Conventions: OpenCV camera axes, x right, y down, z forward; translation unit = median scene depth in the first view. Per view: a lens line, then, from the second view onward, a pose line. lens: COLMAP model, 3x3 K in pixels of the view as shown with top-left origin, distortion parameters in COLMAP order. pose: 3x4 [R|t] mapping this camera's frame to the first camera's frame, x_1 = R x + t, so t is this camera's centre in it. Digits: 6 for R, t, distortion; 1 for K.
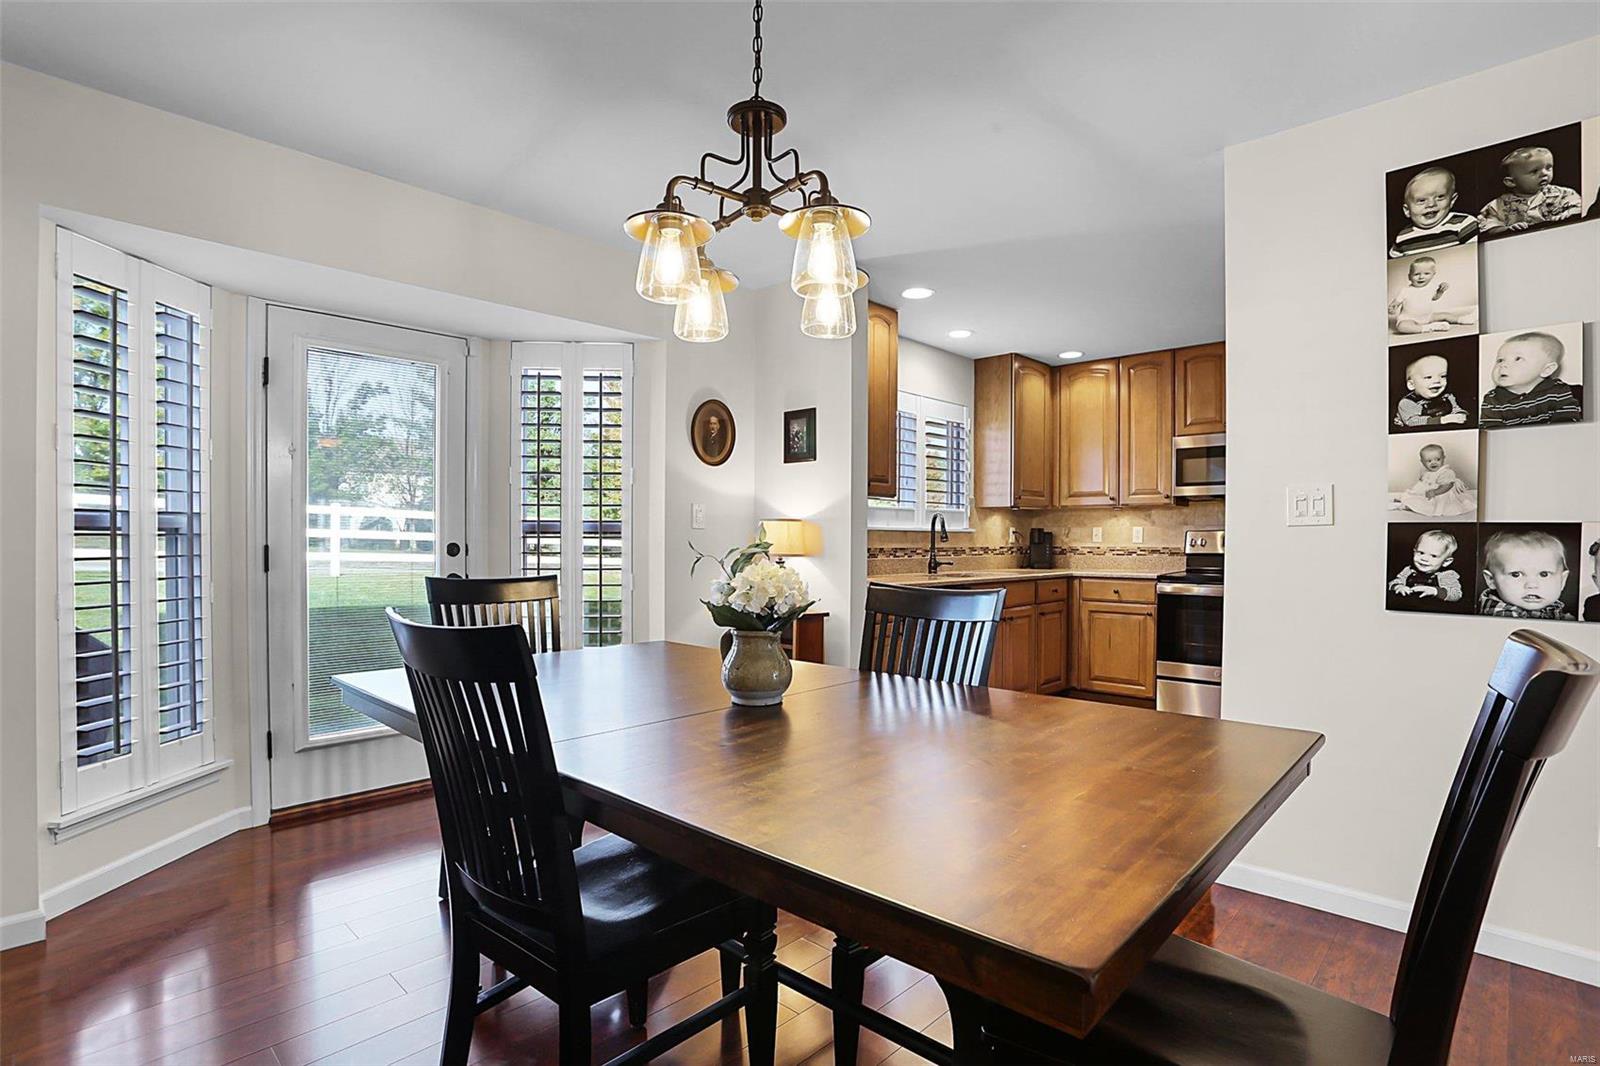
lens RADIAL K [[780.5, 0, 800.0], [0, 780.5, 533.0], [0, 0, 1]] dist [-0.030921, 0.000208]
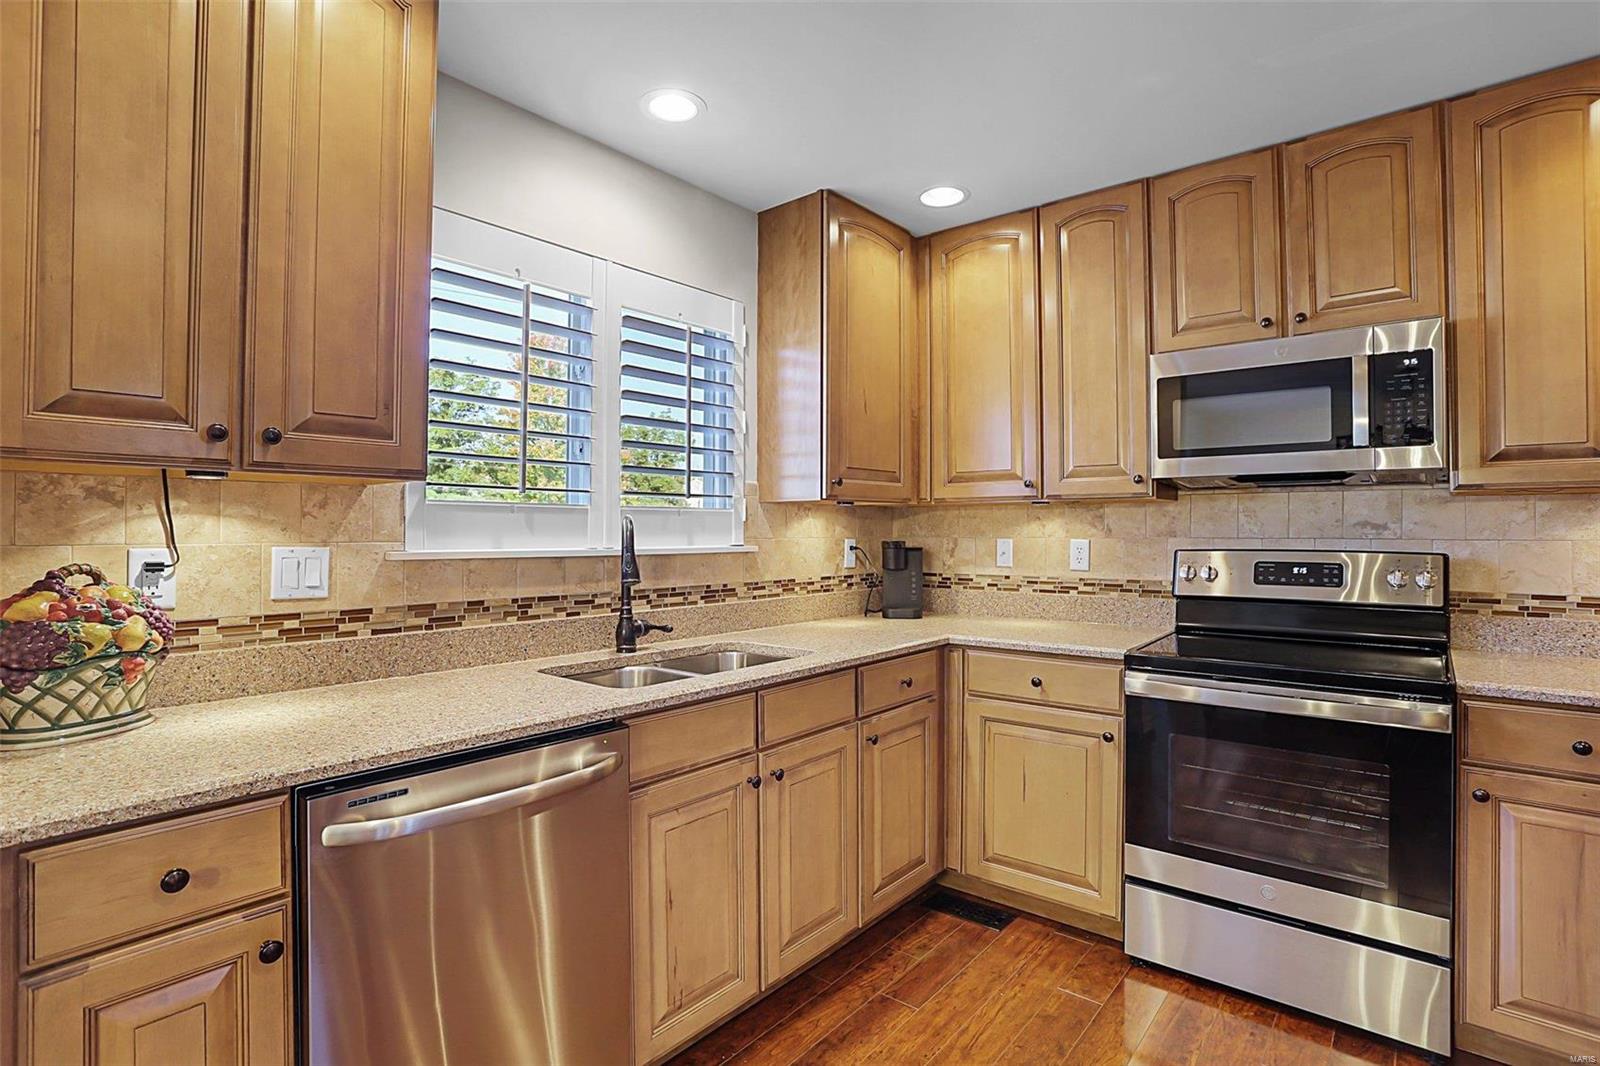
lens RADIAL K [[790.3, 0, 761.1], [0, 790.3, 505.7], [0, 0, 1]] dist [-0.043302, 0.000119]
pose [[0.999521, -0.002132, 0.030872, 0.213732], [0.002940, 0.999654, -0.026130, -0.017731], [-0.030806, 0.026208, 0.999182, 0.499432]]
